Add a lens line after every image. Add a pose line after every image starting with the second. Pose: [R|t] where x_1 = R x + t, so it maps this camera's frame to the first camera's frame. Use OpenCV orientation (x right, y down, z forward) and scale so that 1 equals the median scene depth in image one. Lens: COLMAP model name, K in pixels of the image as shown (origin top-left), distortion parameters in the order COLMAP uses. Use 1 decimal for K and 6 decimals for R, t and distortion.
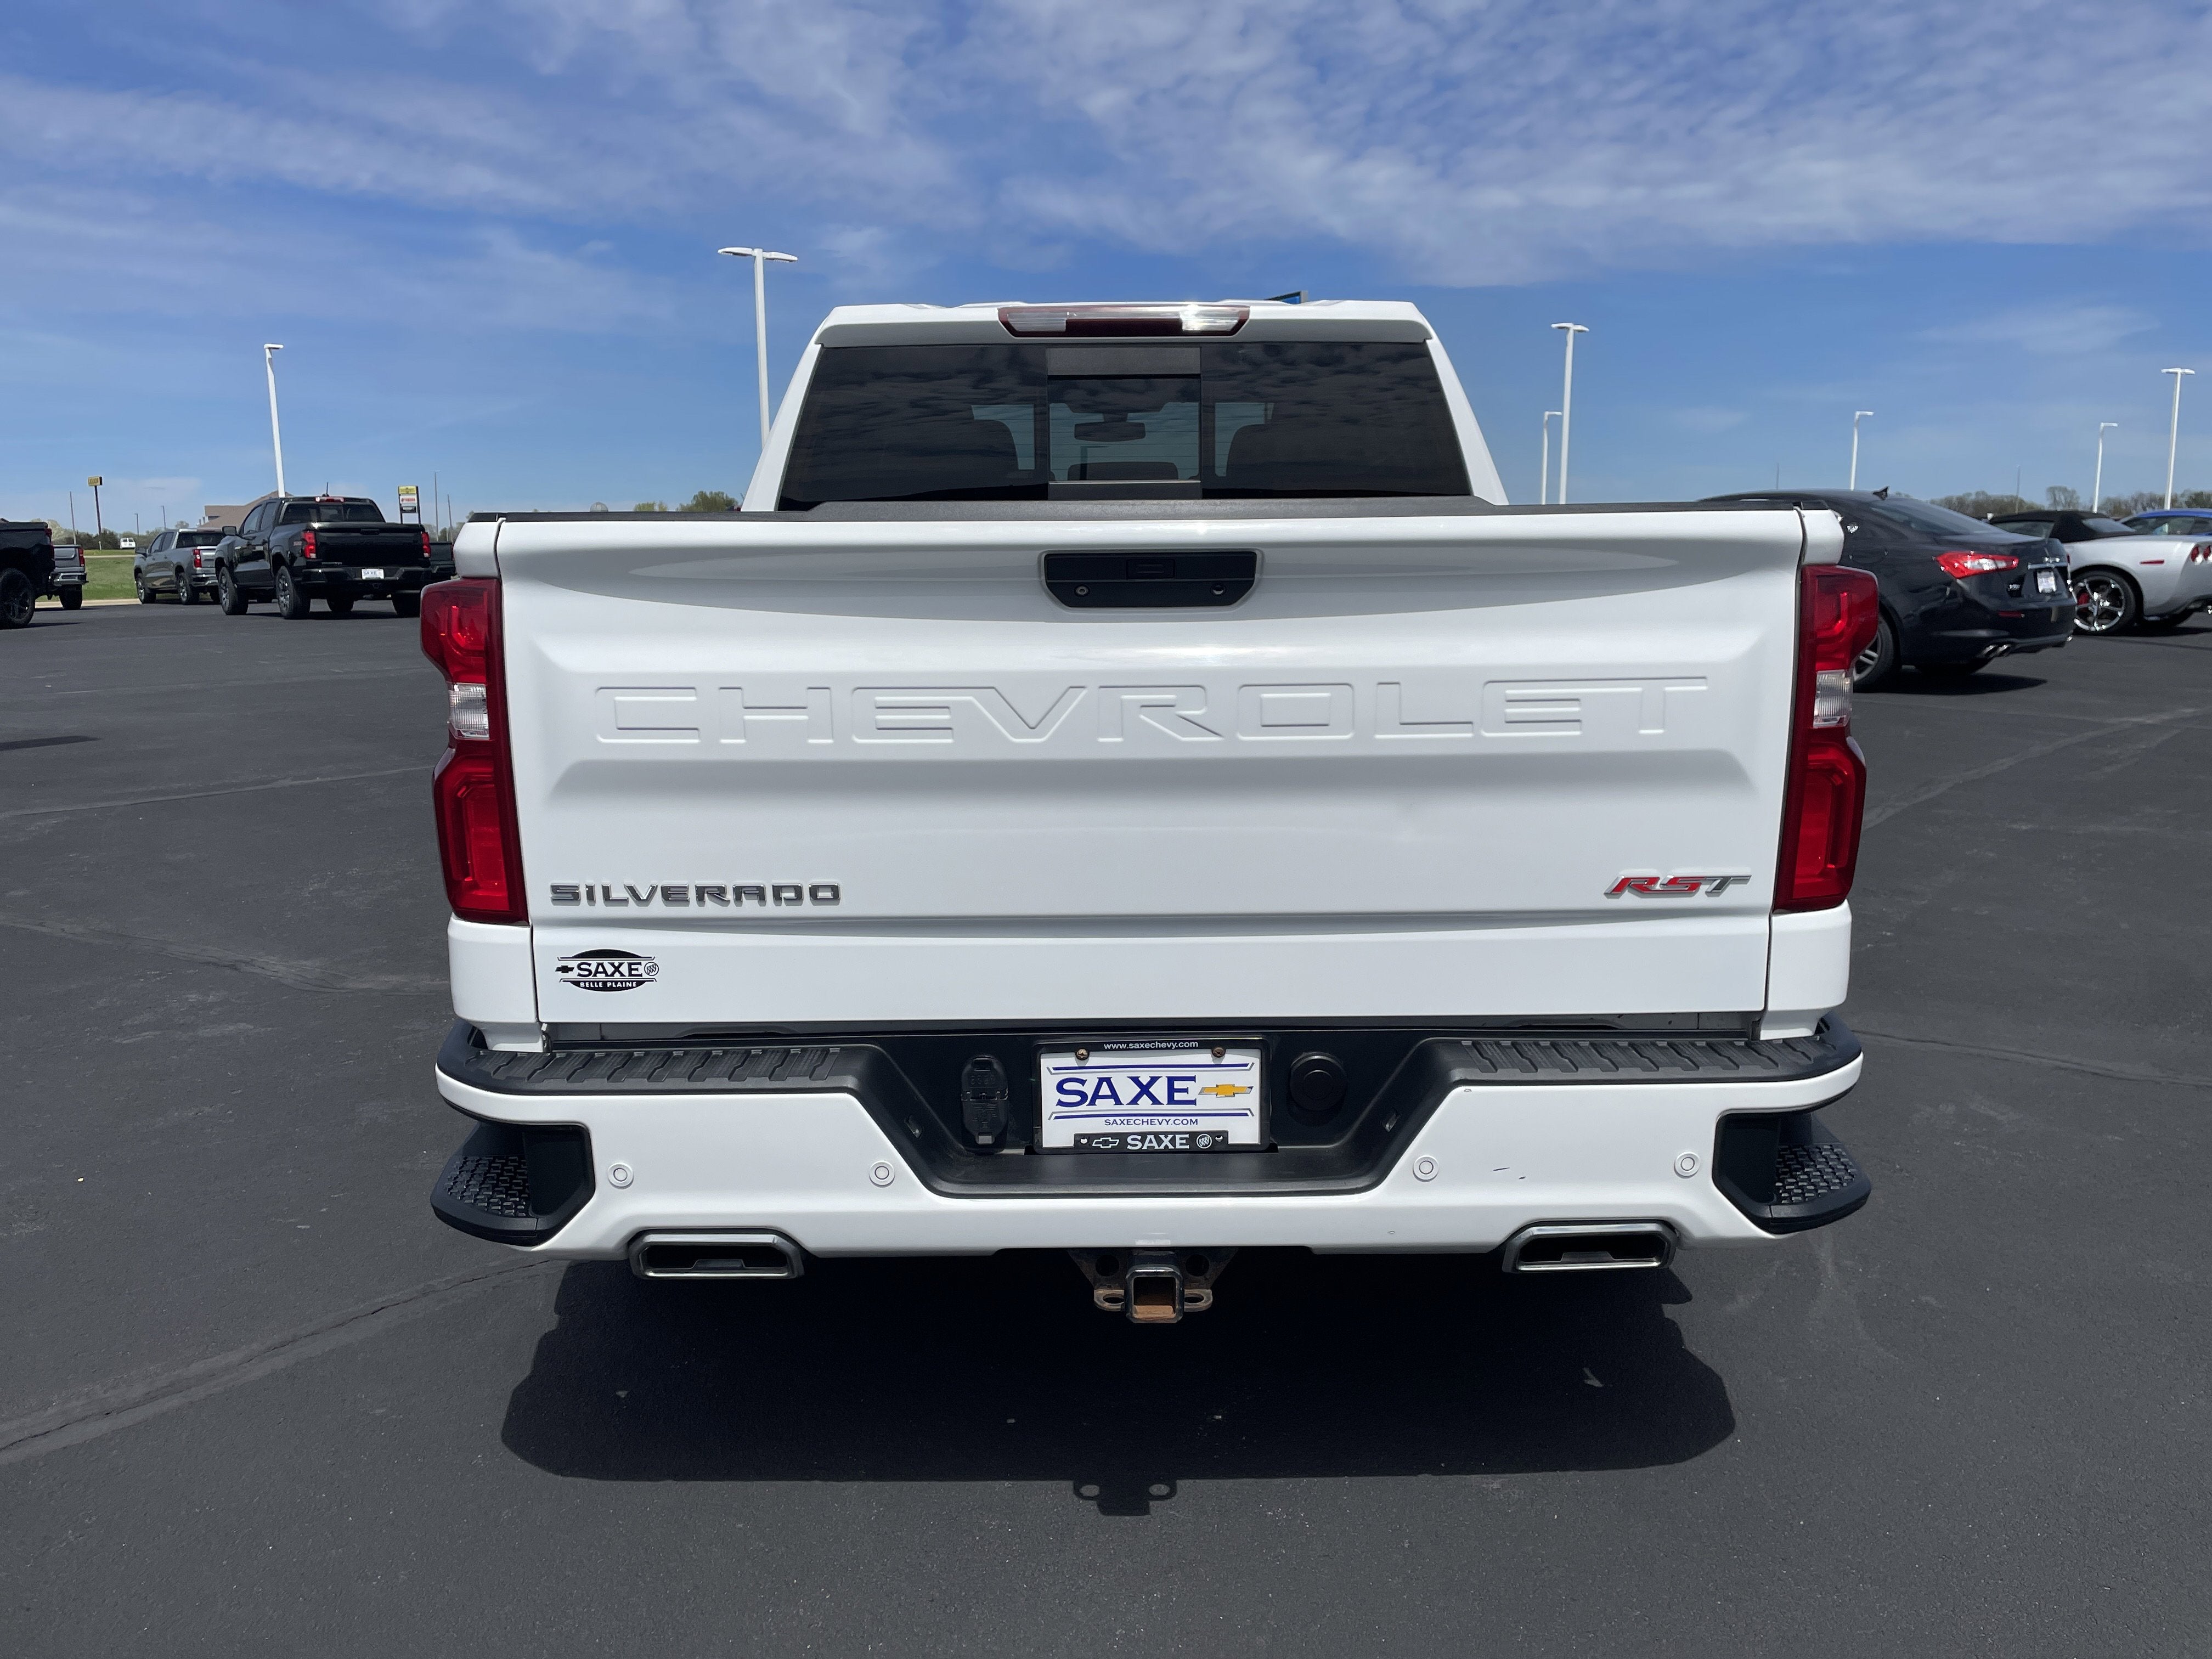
lens RADIAL K [[1665.4, 0, 1112.0], [0, 1665.4, 826.7], [0, 0, 1]] dist [0.071433, -0.082209]
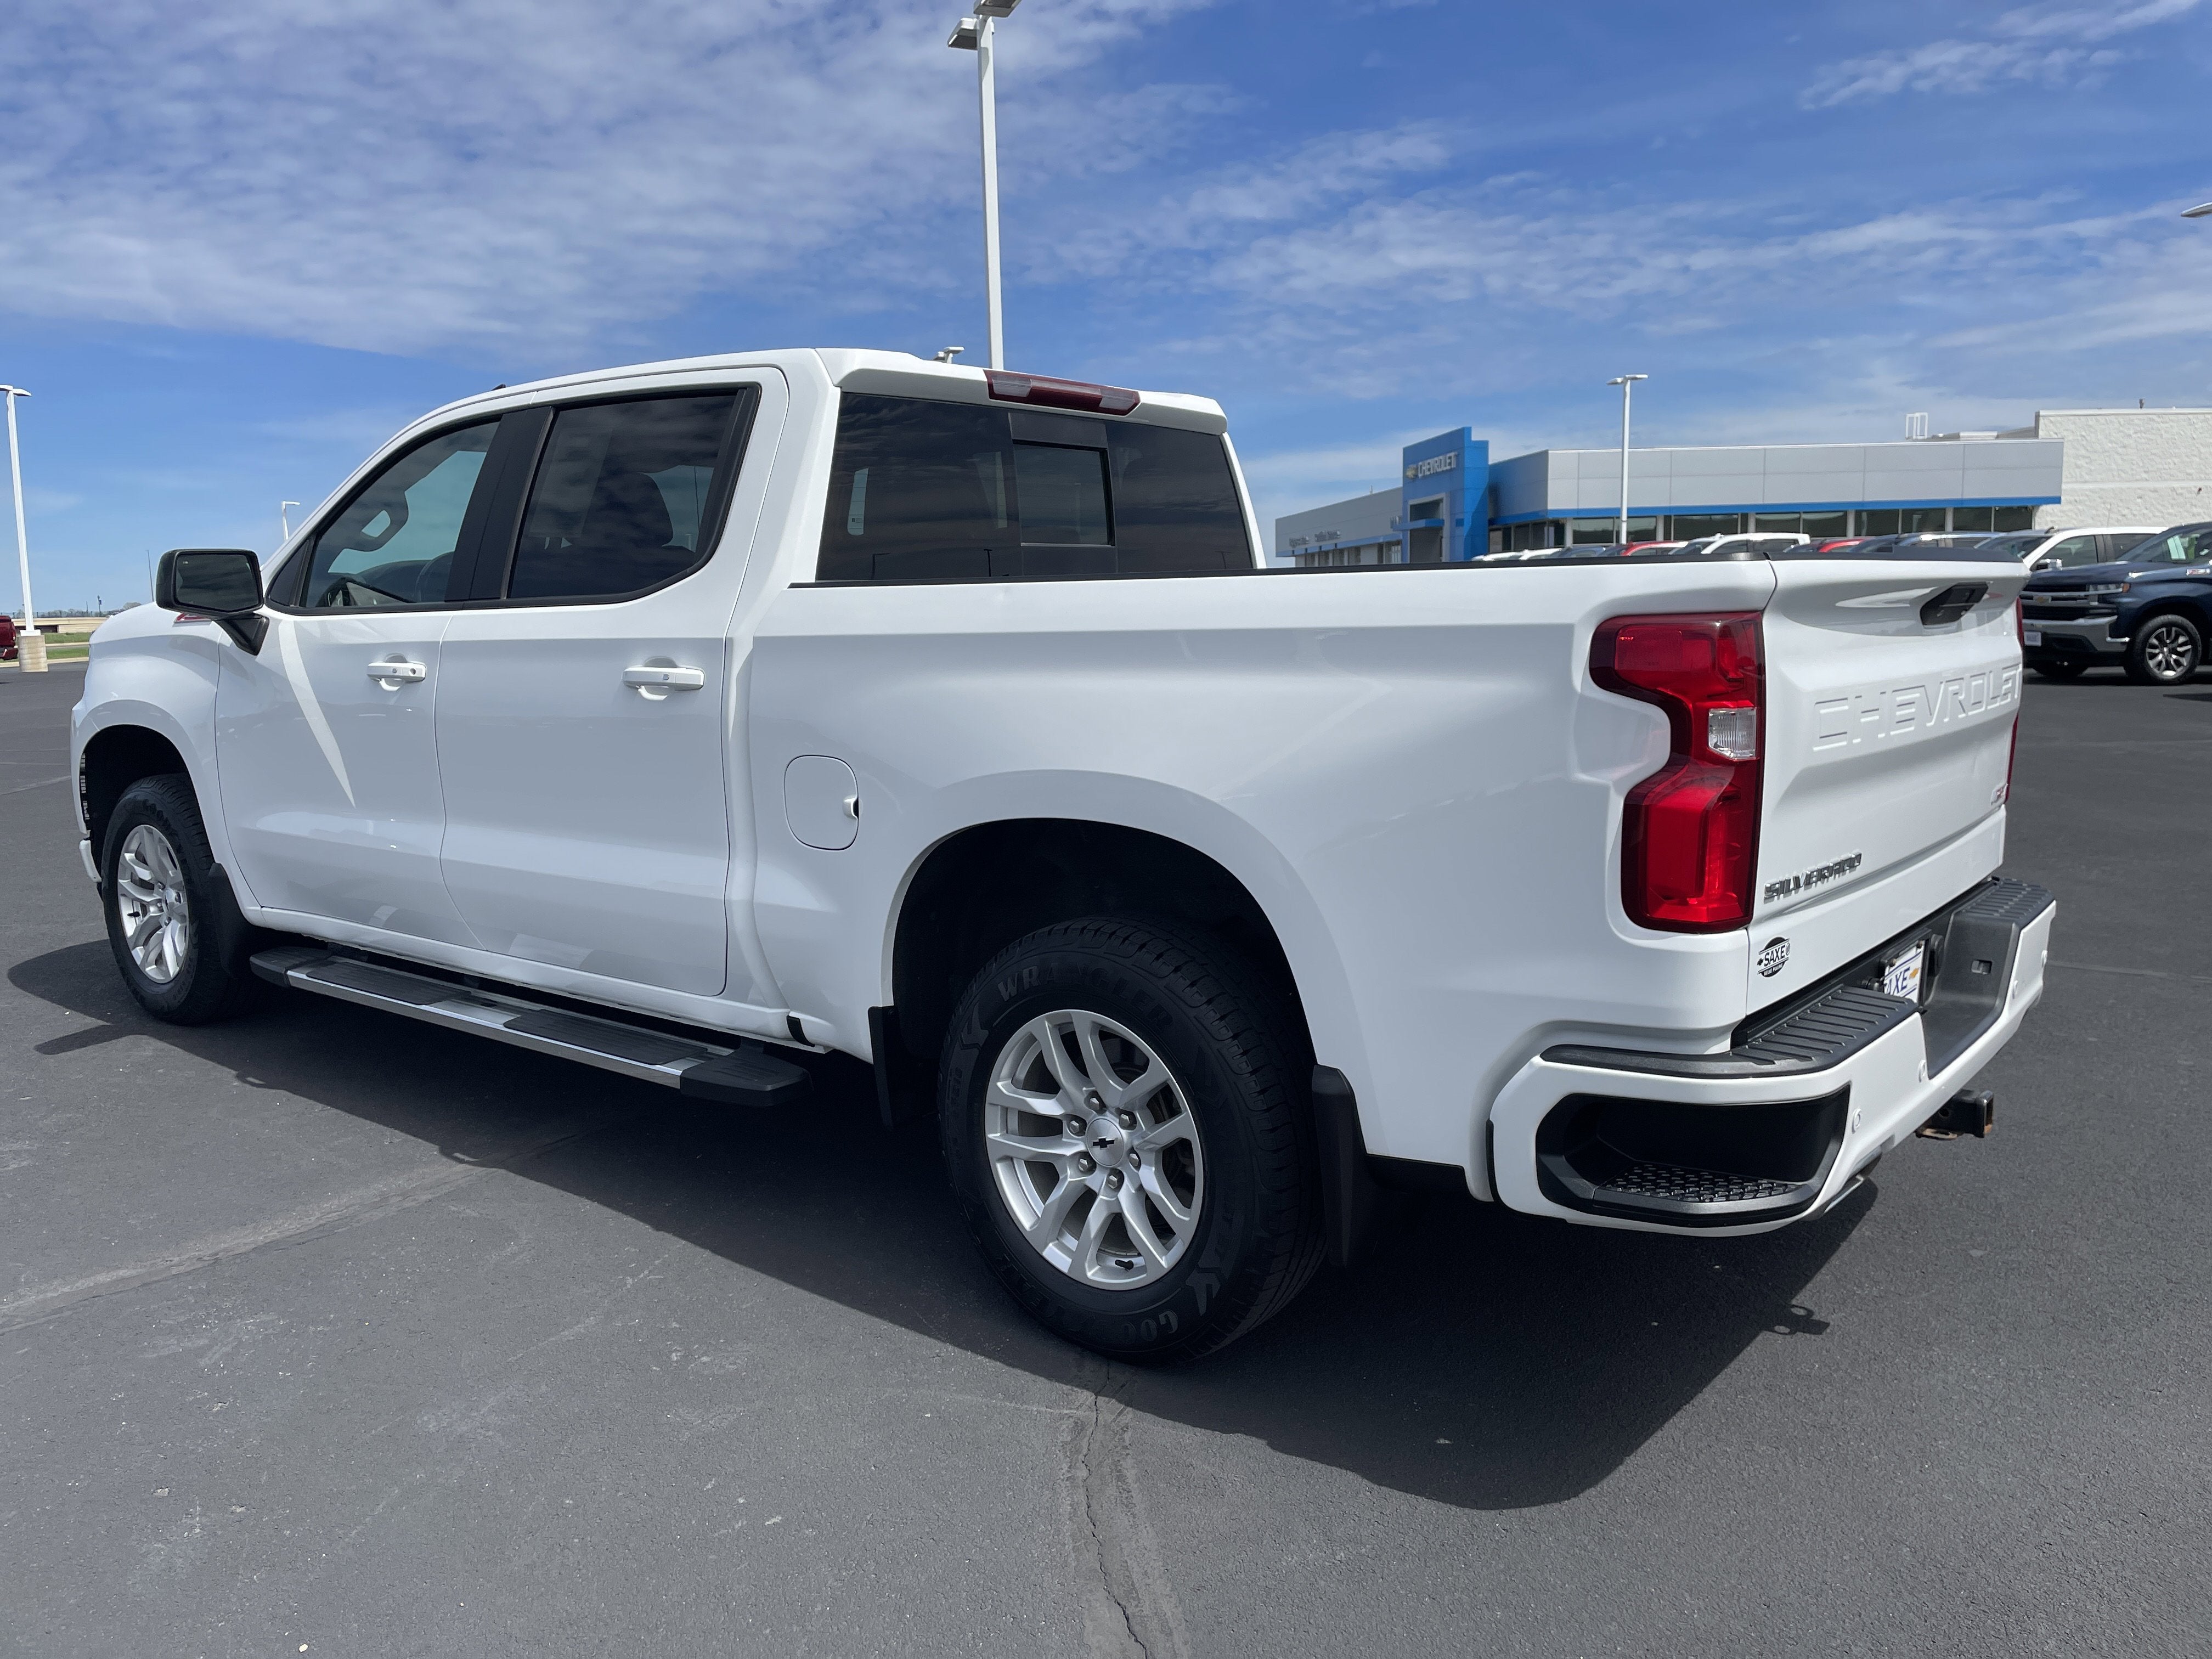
lens RADIAL K [[1665.4, 0, 1101.1], [0, 1665.4, 837.3], [0, 0, 1]] dist [0.071433, -0.082209]
pose [[0.638707, -0.111192, 0.761373, -0.801867], [0.145744, 0.989074, 0.022183, -0.047846], [-0.755521, 0.096797, 0.647934, 0.332777]]
